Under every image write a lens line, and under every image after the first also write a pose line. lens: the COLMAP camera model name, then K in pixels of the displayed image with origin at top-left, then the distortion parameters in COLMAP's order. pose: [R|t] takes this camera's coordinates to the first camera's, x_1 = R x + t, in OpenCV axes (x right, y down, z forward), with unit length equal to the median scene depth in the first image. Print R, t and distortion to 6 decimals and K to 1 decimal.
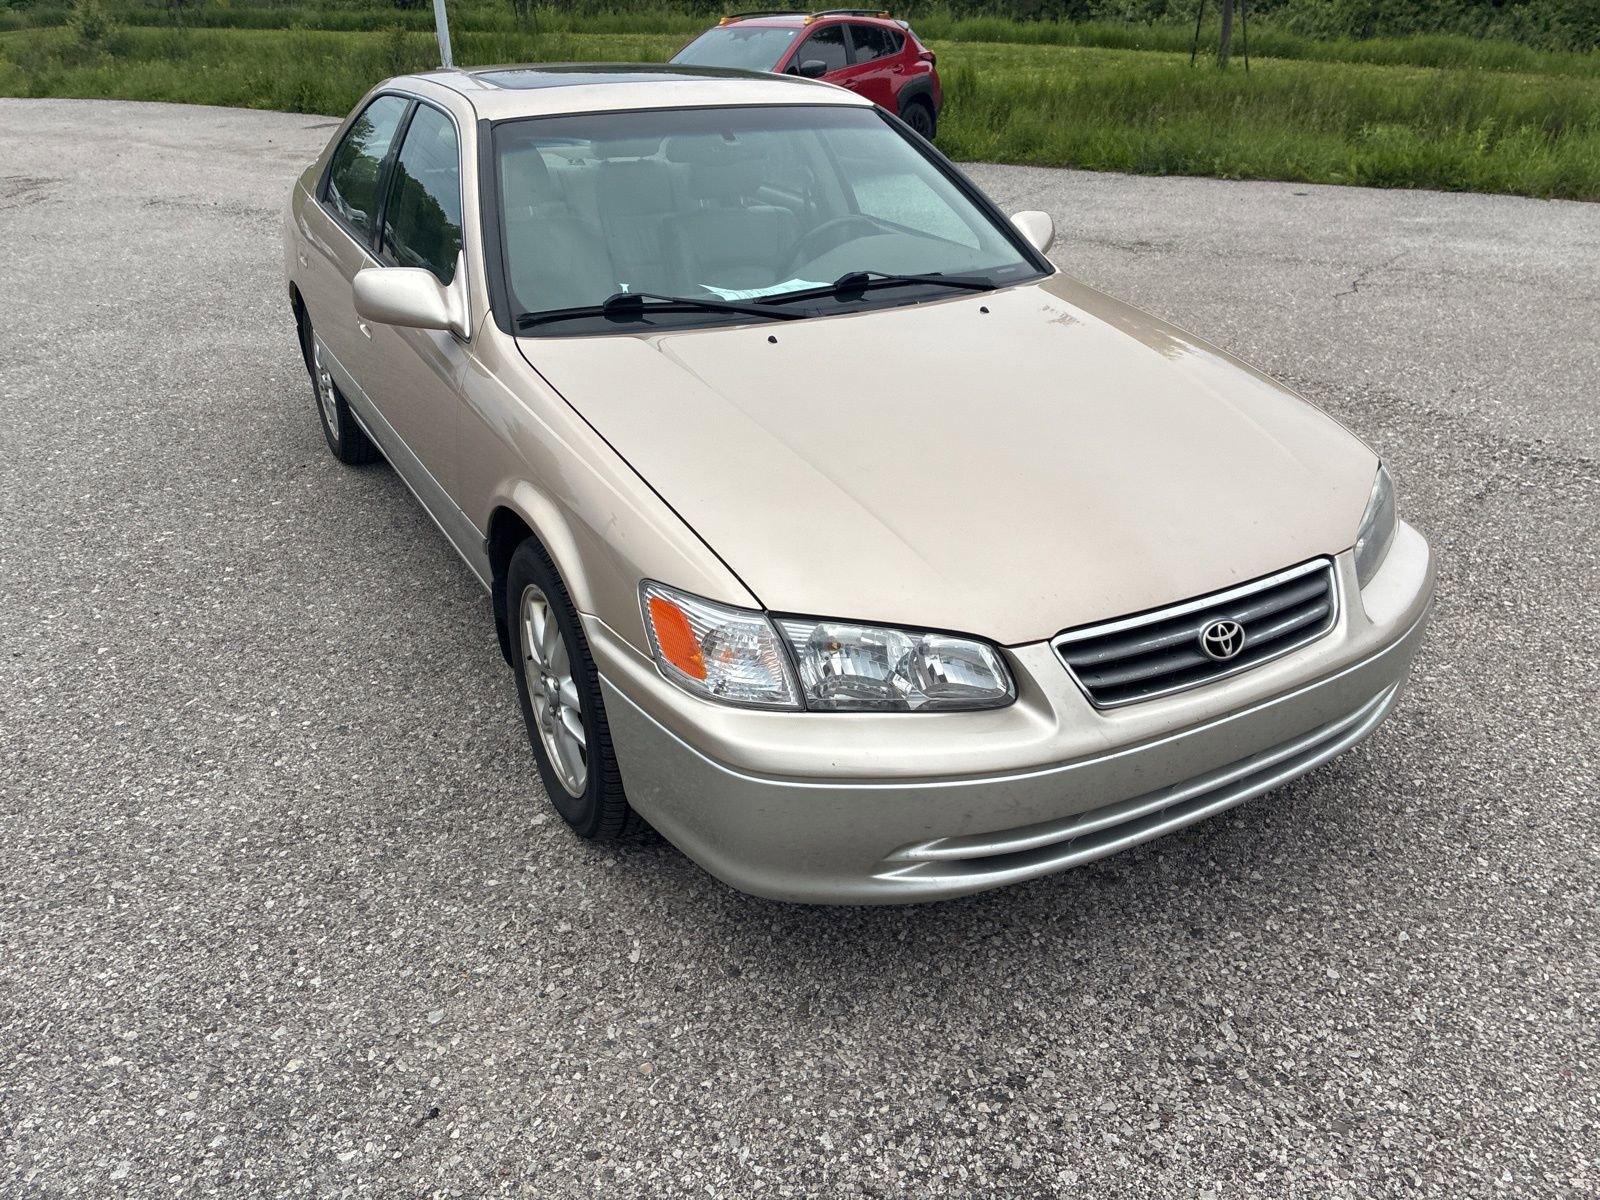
lens RADIAL K [[1238.4, 0, 809.3], [0, 1238.4, 599.7], [0, 0, 1]] dist [0.067096, -0.085575]
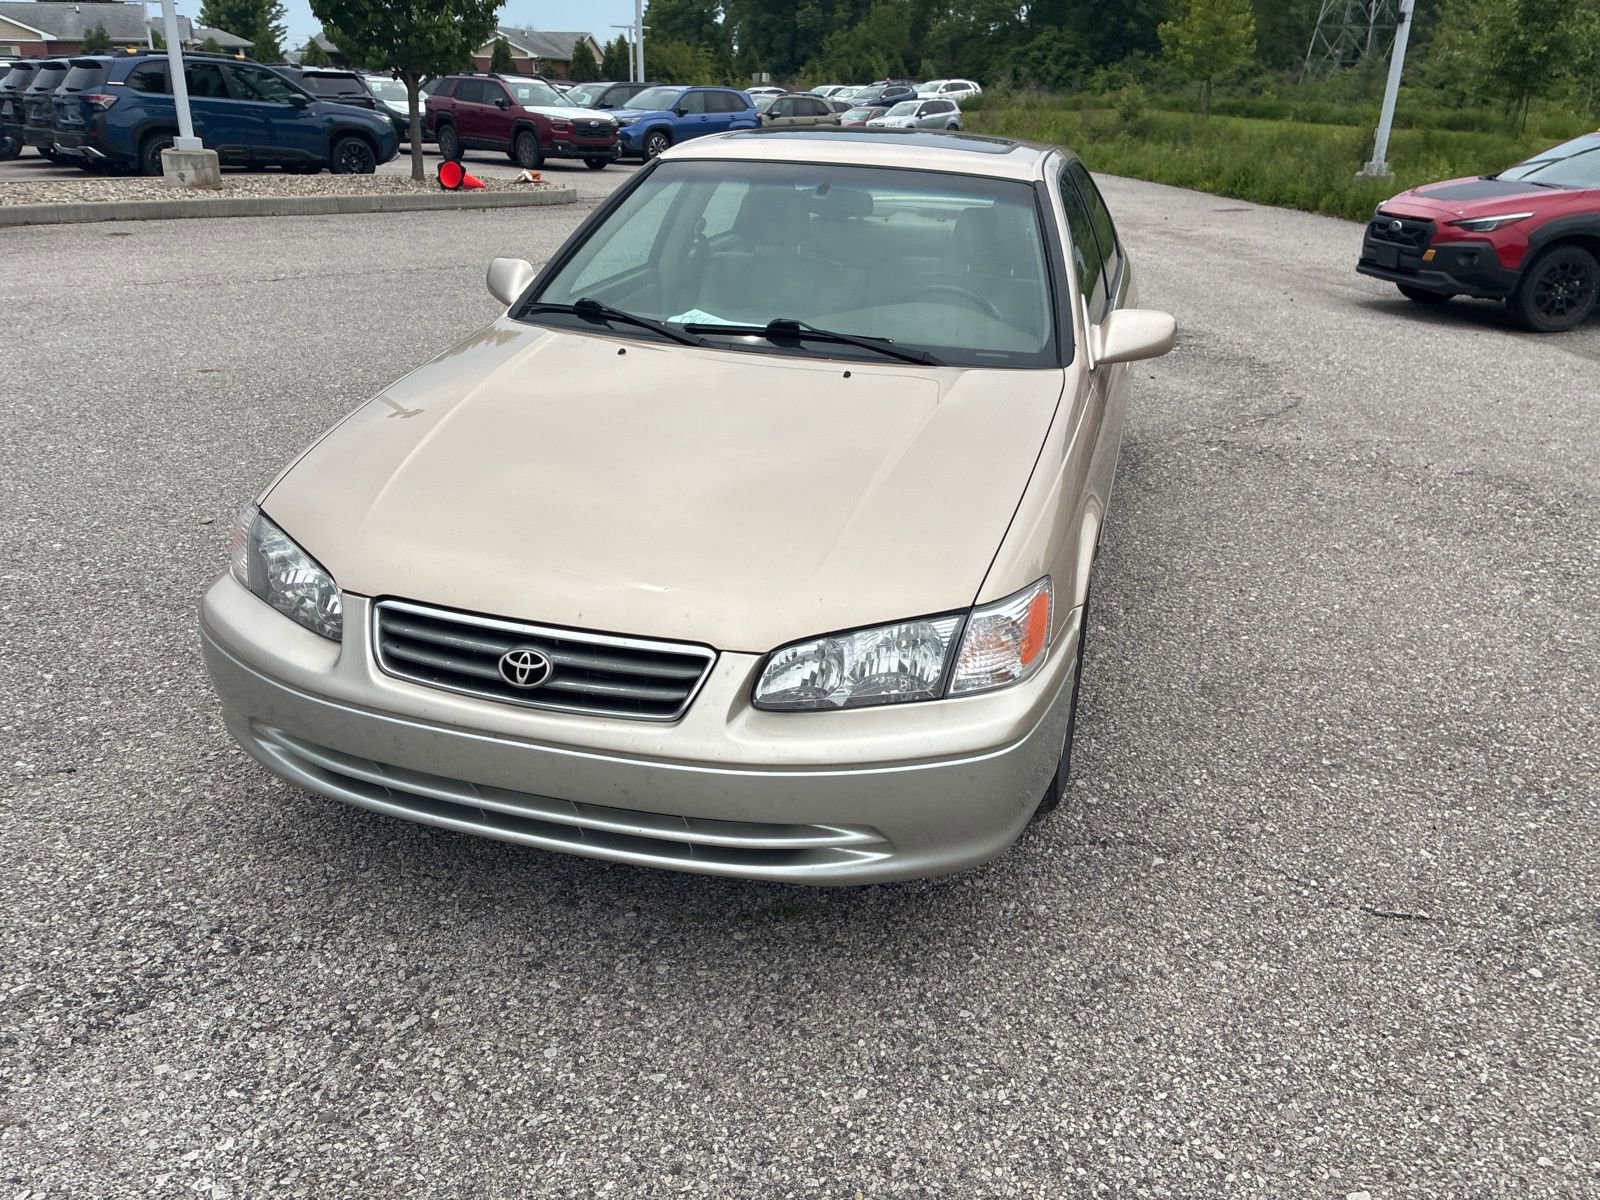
lens RADIAL K [[1230.4, 0, 822.9], [0, 1230.4, 630.9], [0, 0, 1]] dist [0.075891, -0.095984]
pose [[0.699944, 0.314904, -0.641025, 0.919291], [-0.342049, 0.935721, 0.086186, -0.134439], [0.626961, 0.158936, 0.762666, 0.303545]]
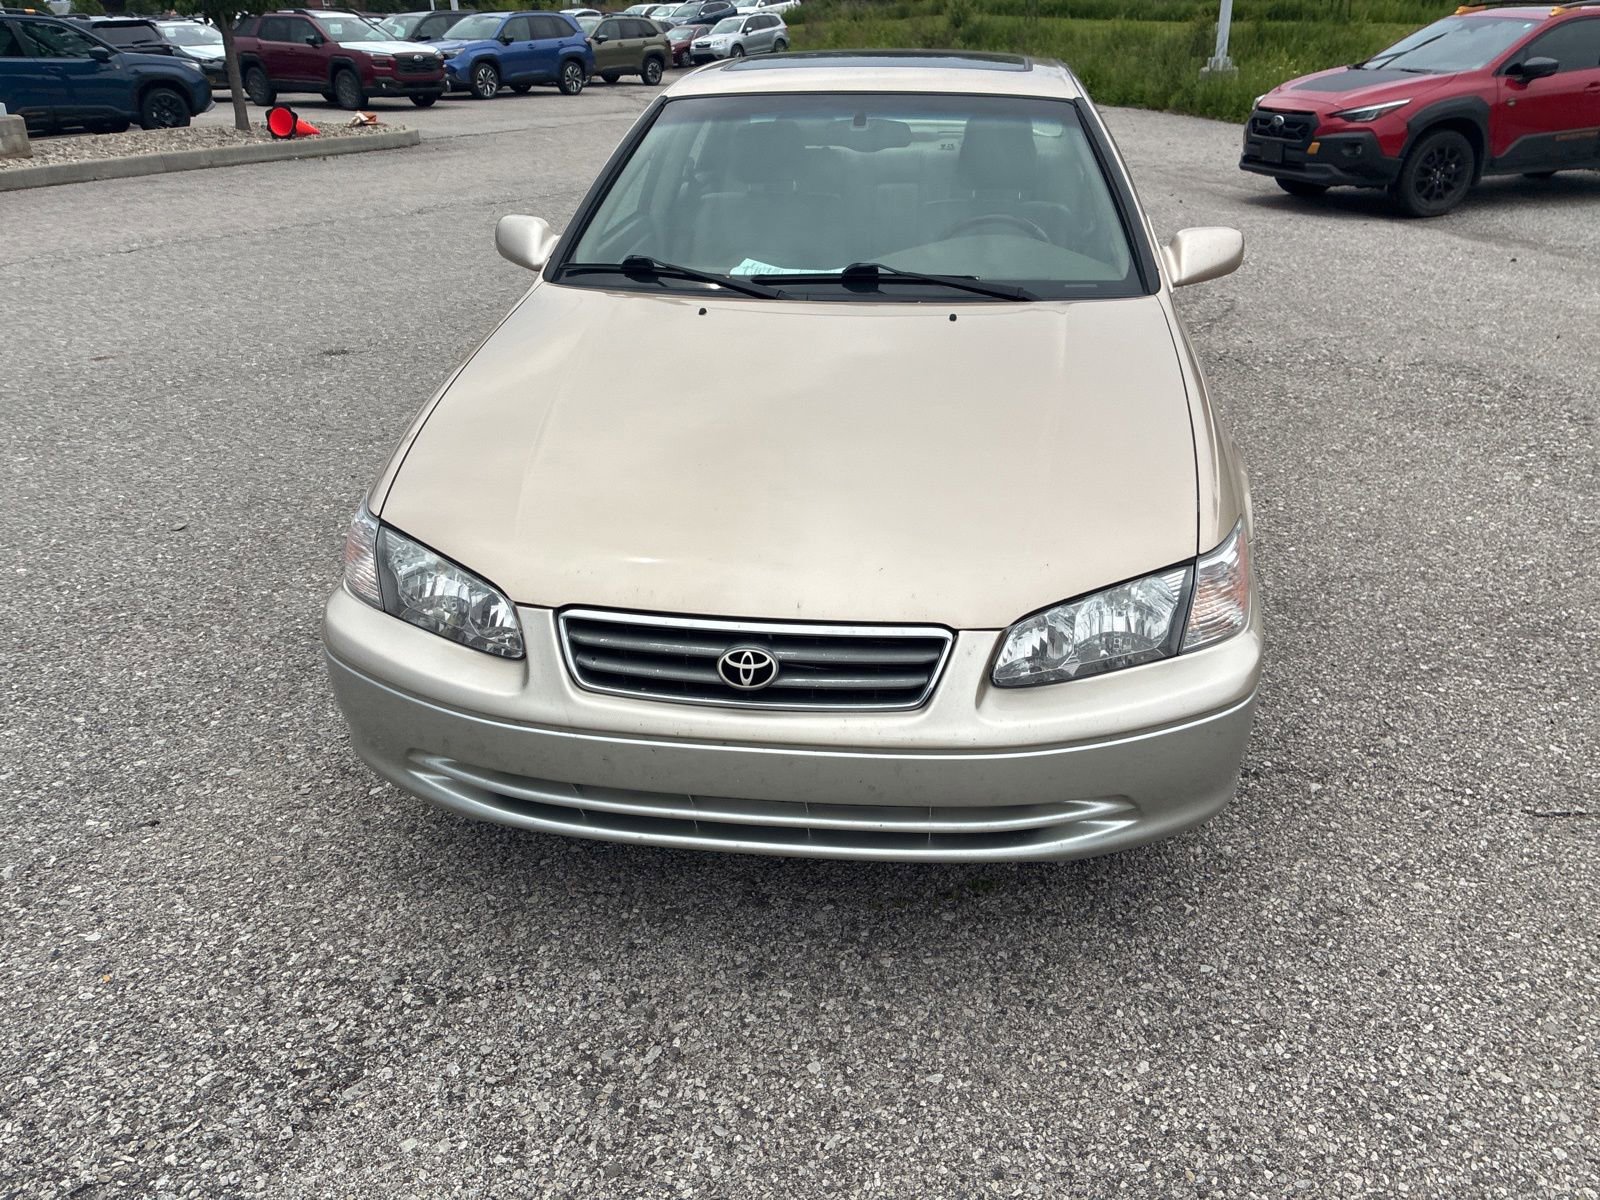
lens RADIAL K [[1222.9, 0, 806.8], [0, 1222.9, 631.6], [0, 0, 1]] dist [0.078441, -0.096541]
pose [[0.793024, 0.275244, -0.543464, 0.698851], [-0.258501, 0.959851, 0.108923, -0.087760], [0.551624, 0.054107, 0.832336, 0.199108]]
